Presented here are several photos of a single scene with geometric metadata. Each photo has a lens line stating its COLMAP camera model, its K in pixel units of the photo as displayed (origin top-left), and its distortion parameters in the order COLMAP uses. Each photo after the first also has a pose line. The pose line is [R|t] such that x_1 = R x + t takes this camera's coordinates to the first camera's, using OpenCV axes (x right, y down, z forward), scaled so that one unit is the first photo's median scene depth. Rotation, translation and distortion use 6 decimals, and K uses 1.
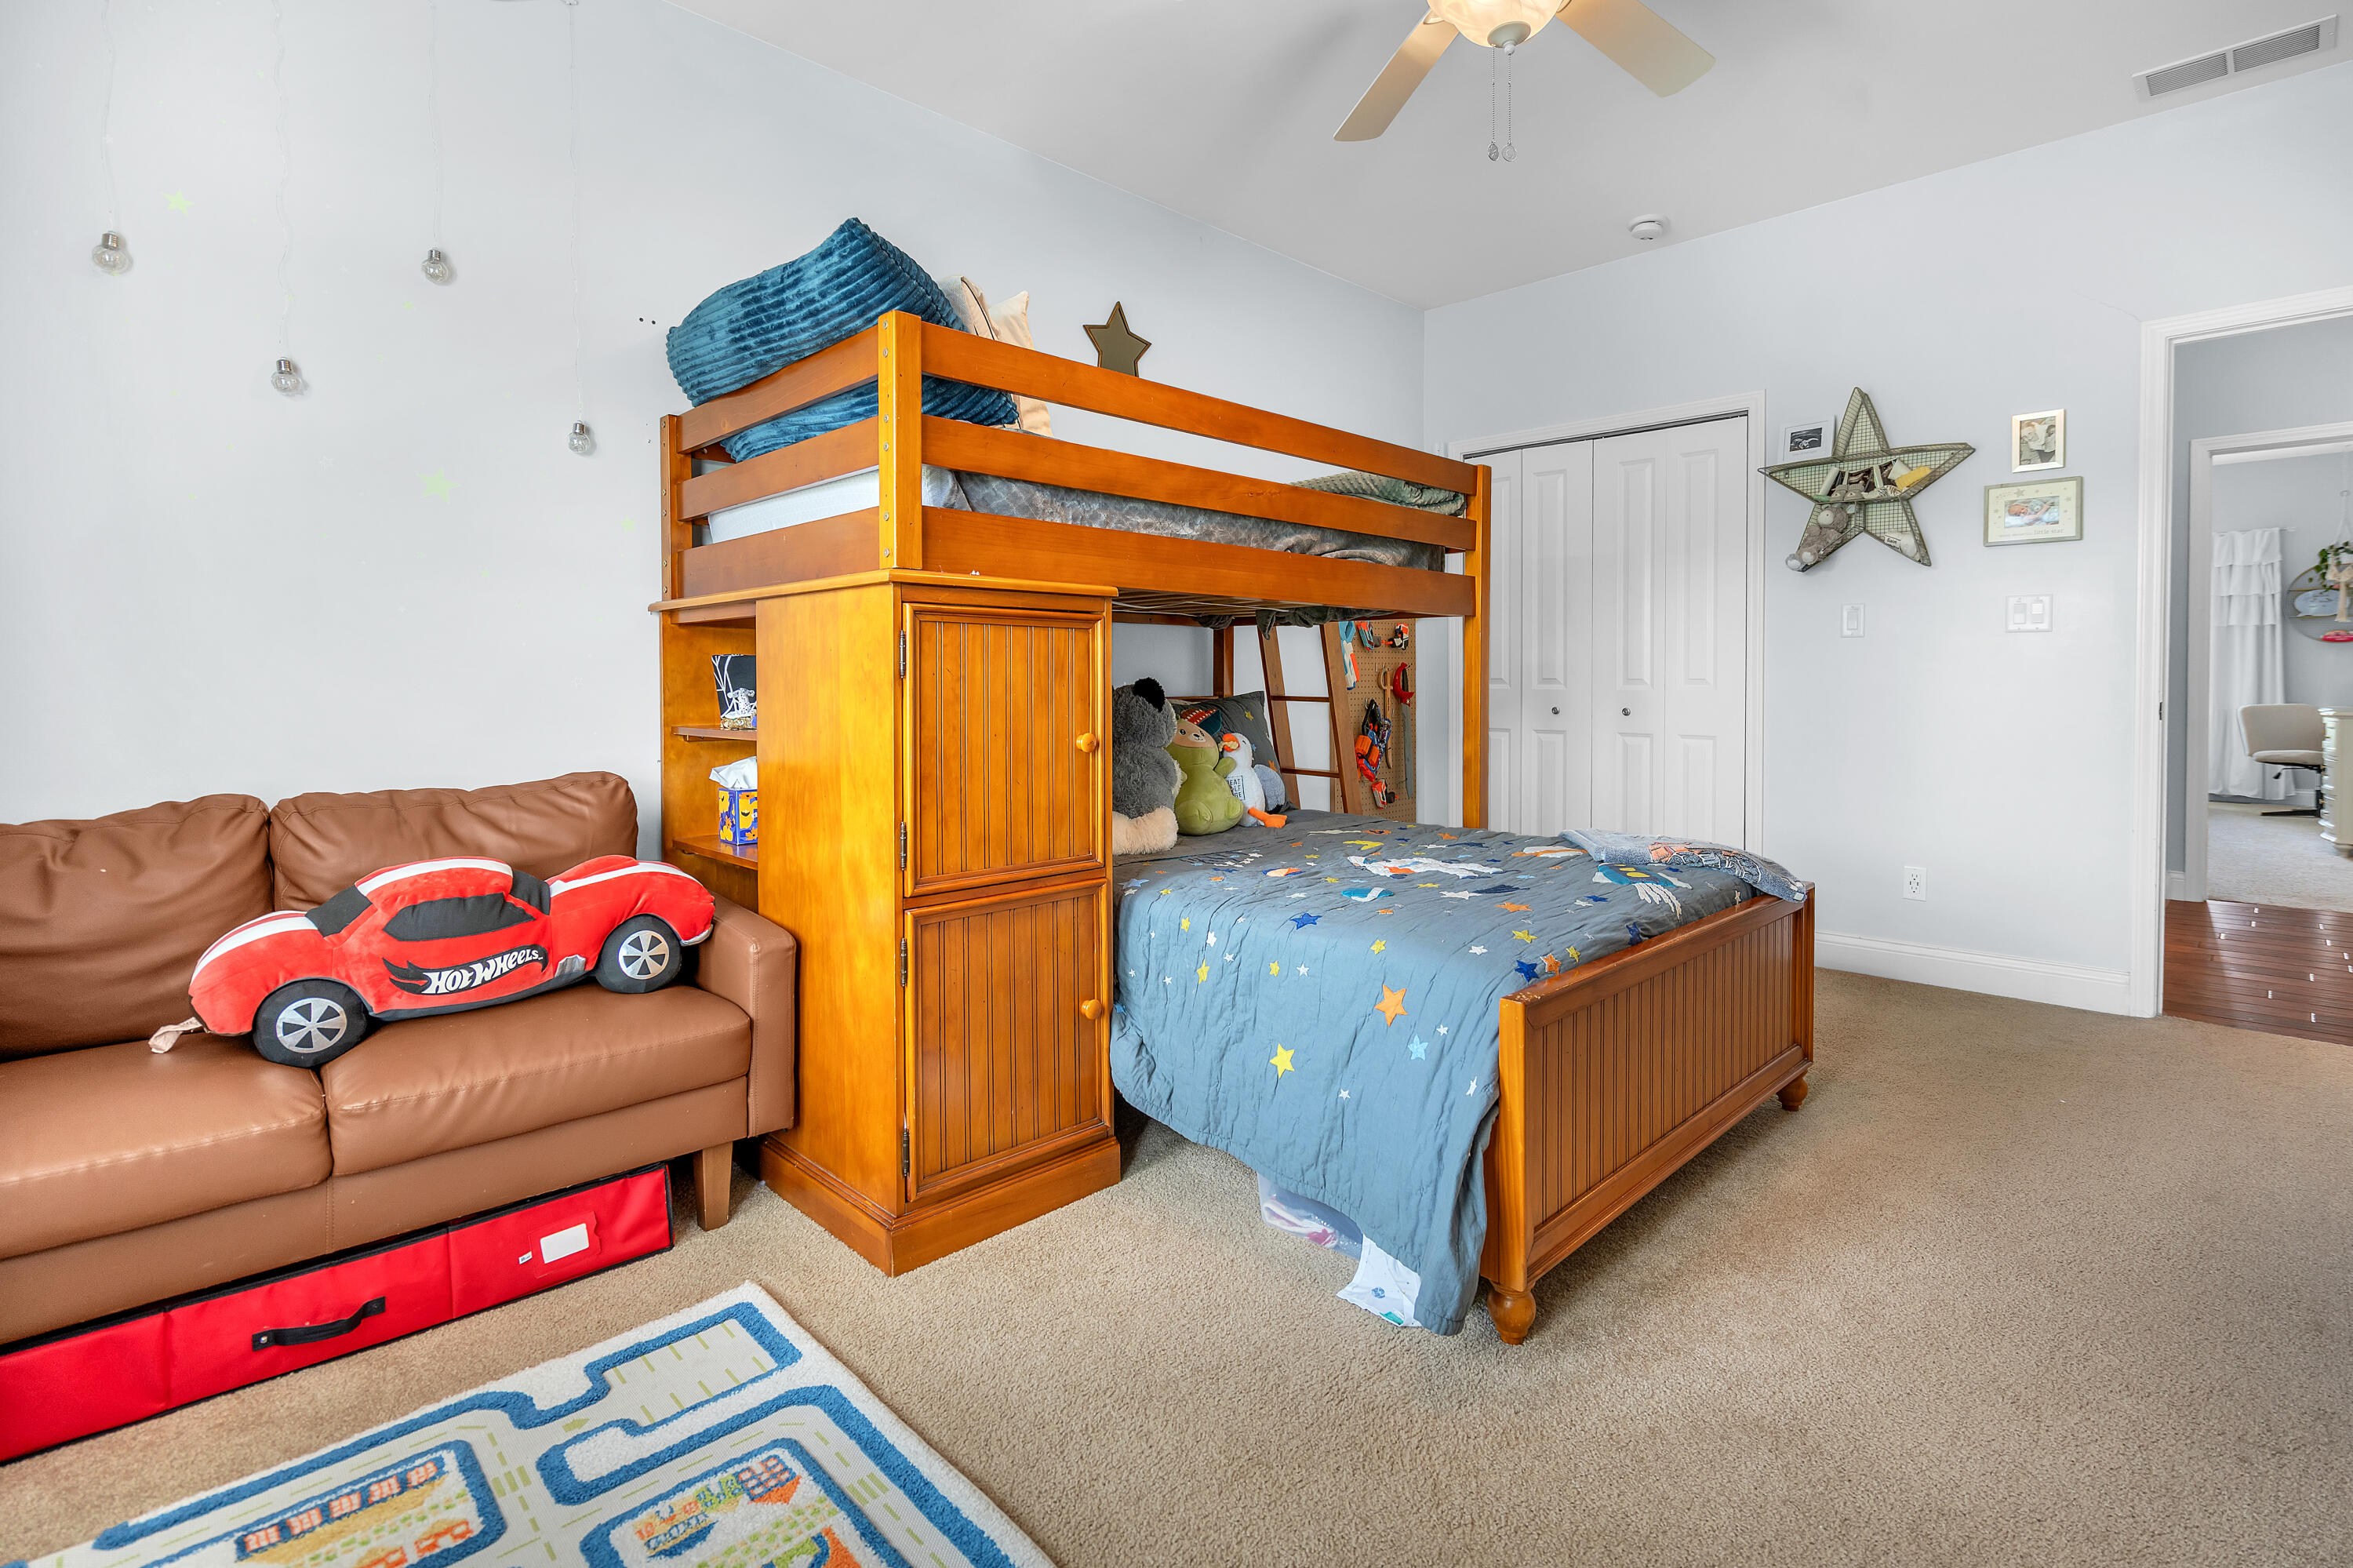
lens RADIAL K [[1093.9, 0, 1183.2], [0, 1093.9, 709.9], [0, 0, 1]] dist [-0.010377, 0.002951]
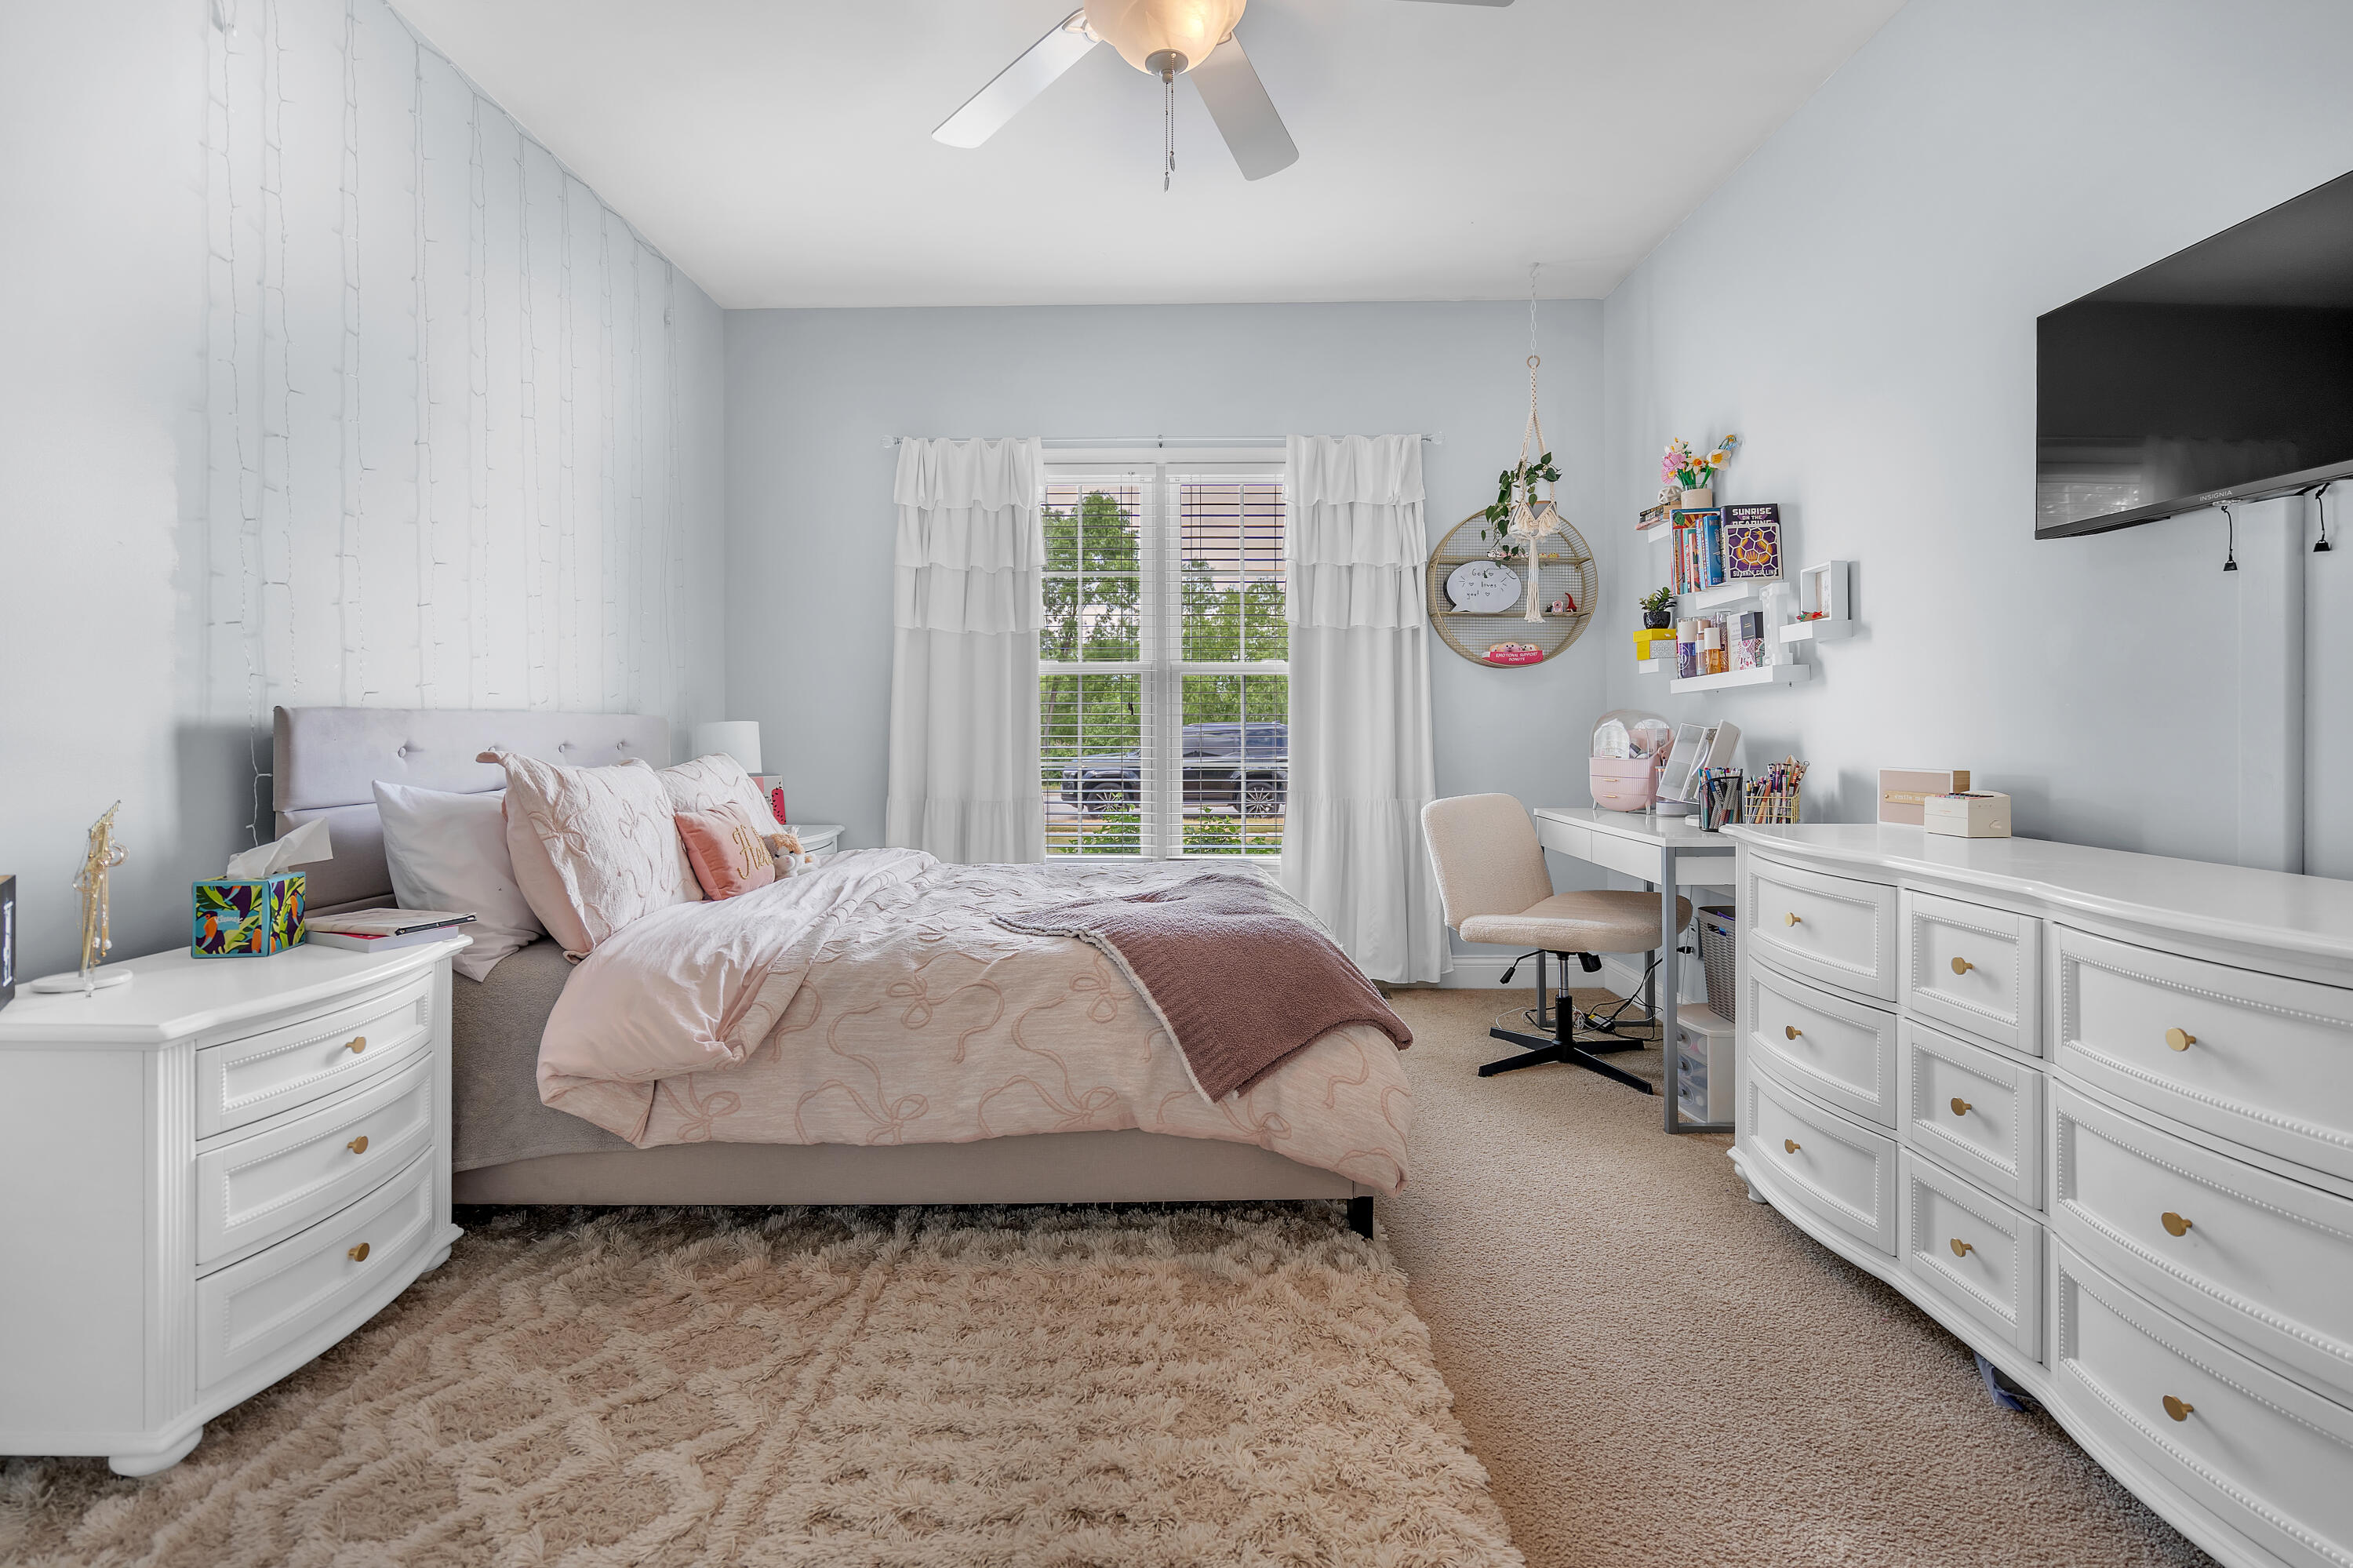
lens RADIAL K [[1093.9, 0, 1174.6], [0, 1093.9, 721.5], [0, 0, 1]] dist [-0.010377, 0.002951]
pose [[0.705118, 0.007676, 0.709049, 0.577376], [0.013300, 0.999622, -0.024047, -0.025485], [-0.708965, 0.026387, 0.704749, 0.733701]]
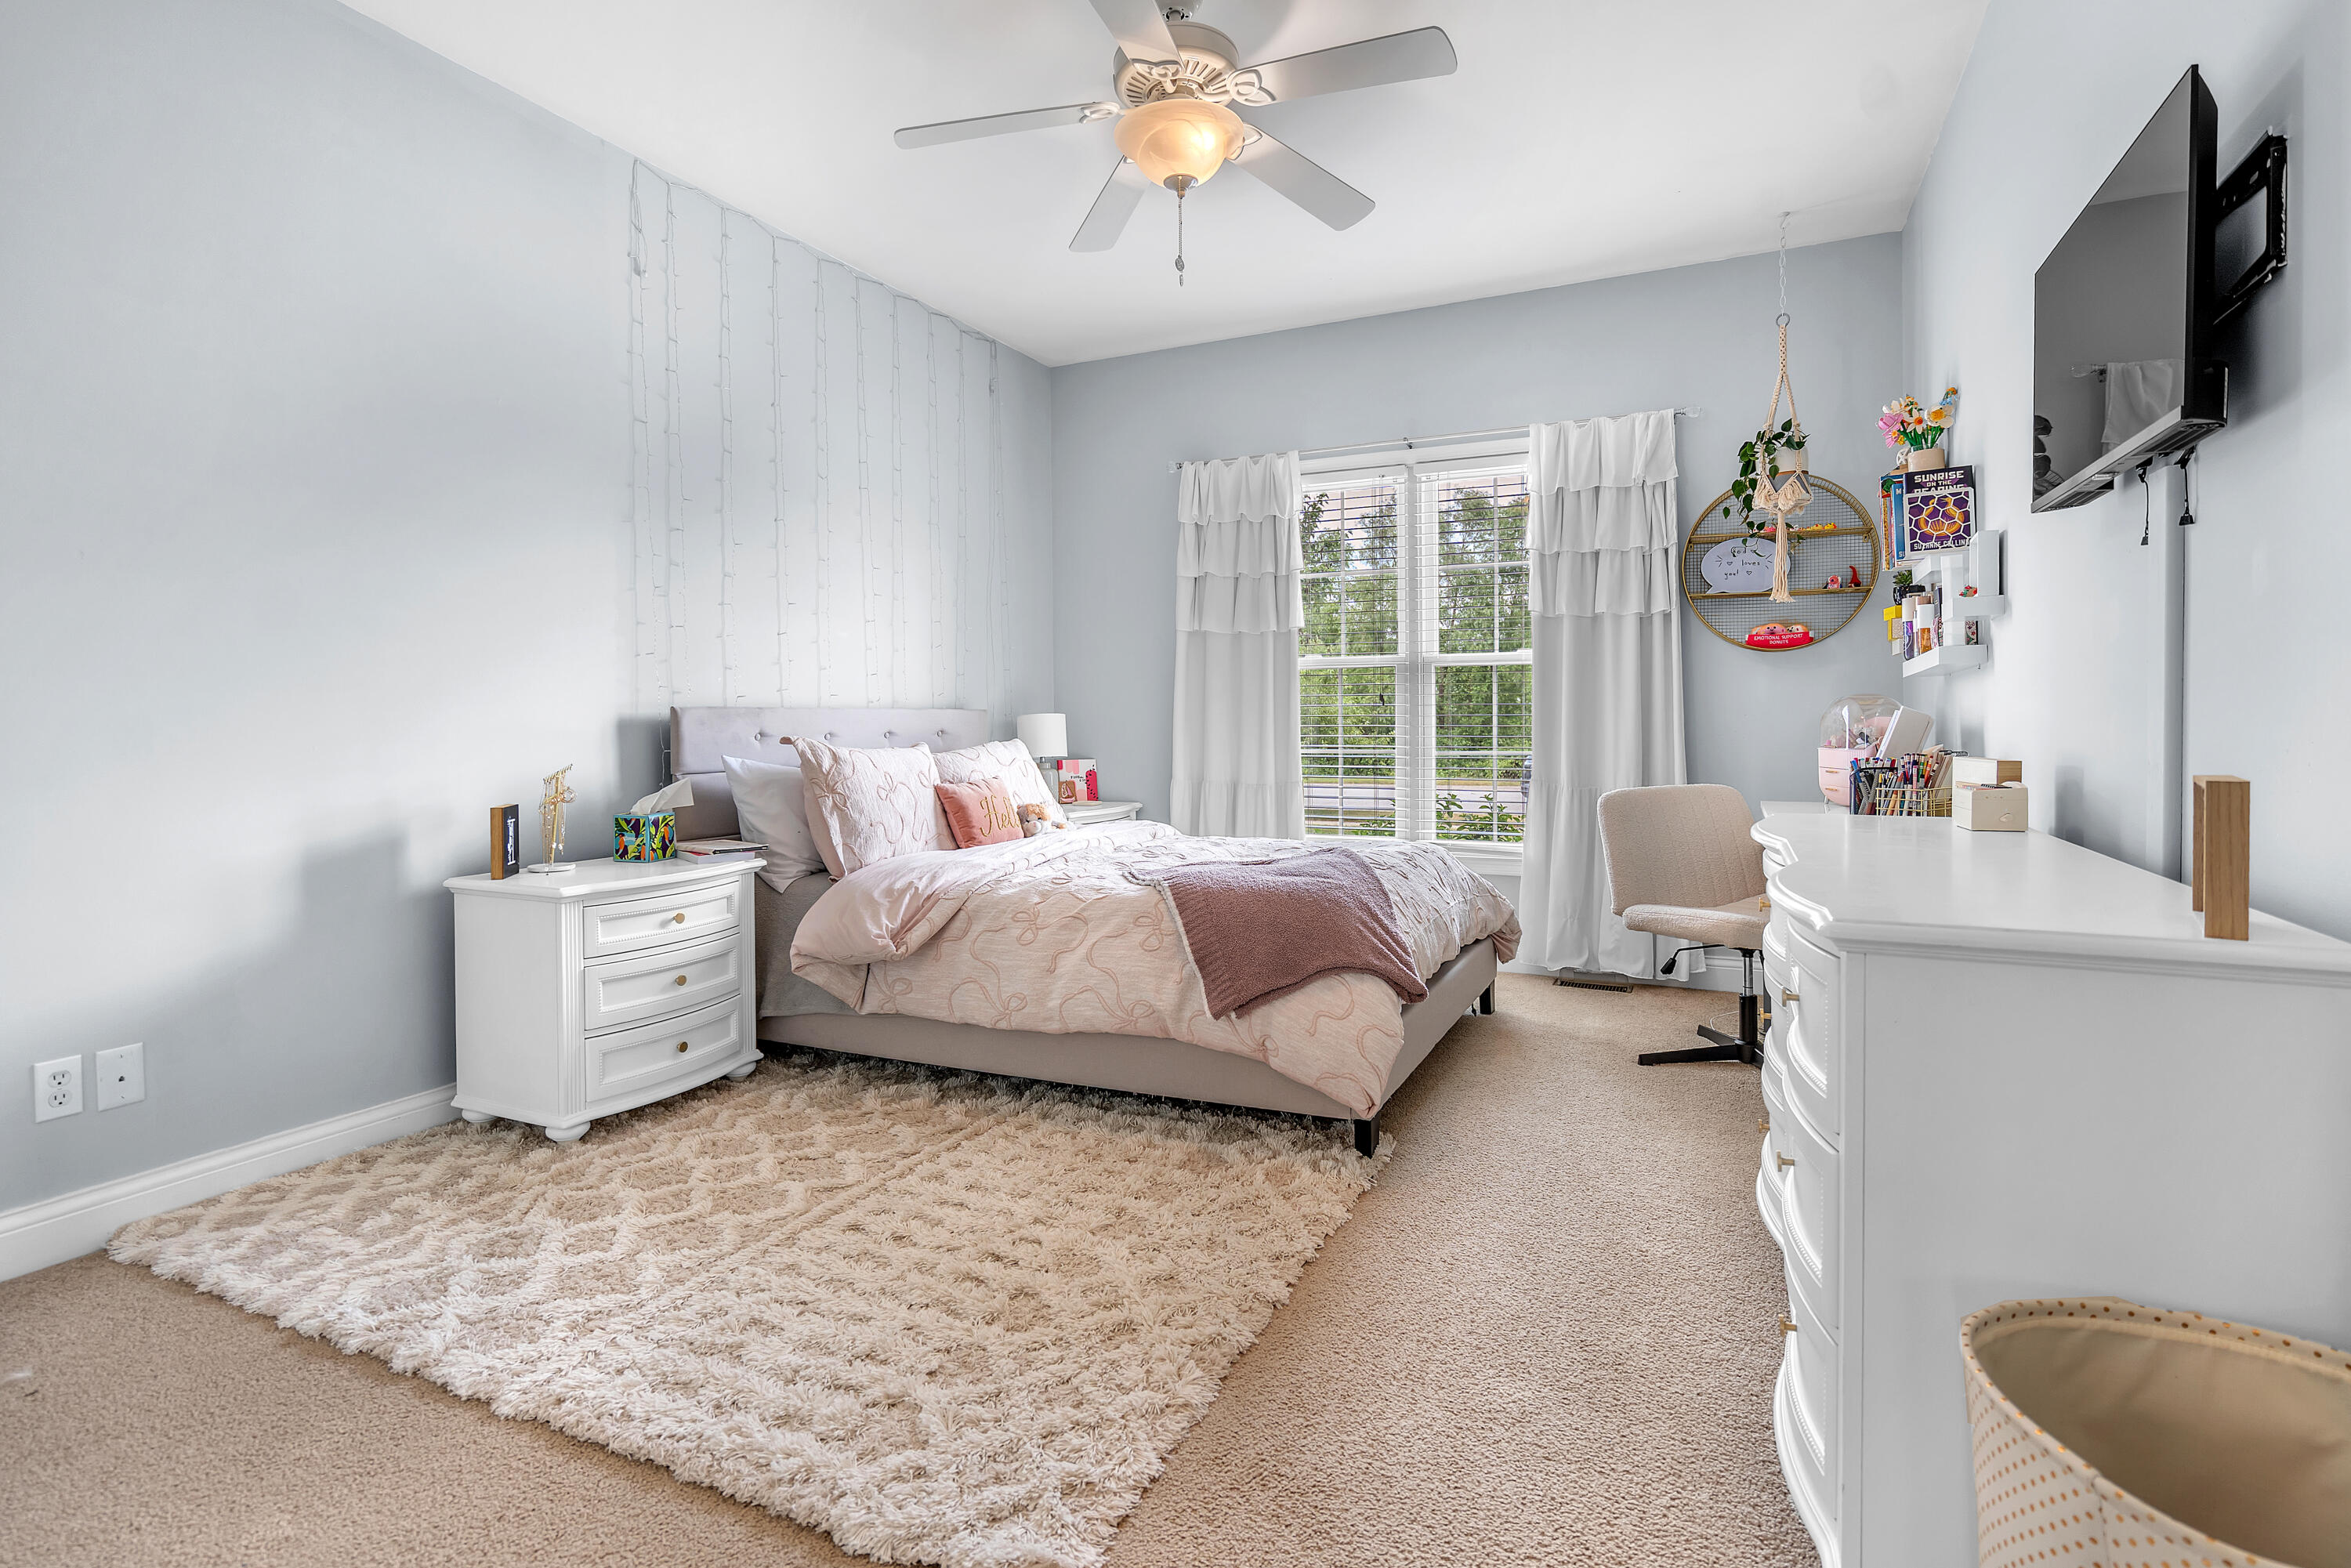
lens RADIAL K [[1137.9, 0, 1180.2], [0, 1137.9, 729.4], [0, 0, 1]] dist [-0.012468, 0.000035]
pose [[0.933739, -0.004165, 0.357931, 0.631676], [0.009340, 0.999875, -0.012729, -0.022954], [-0.357834, 0.015229, 0.933661, 0.617357]]
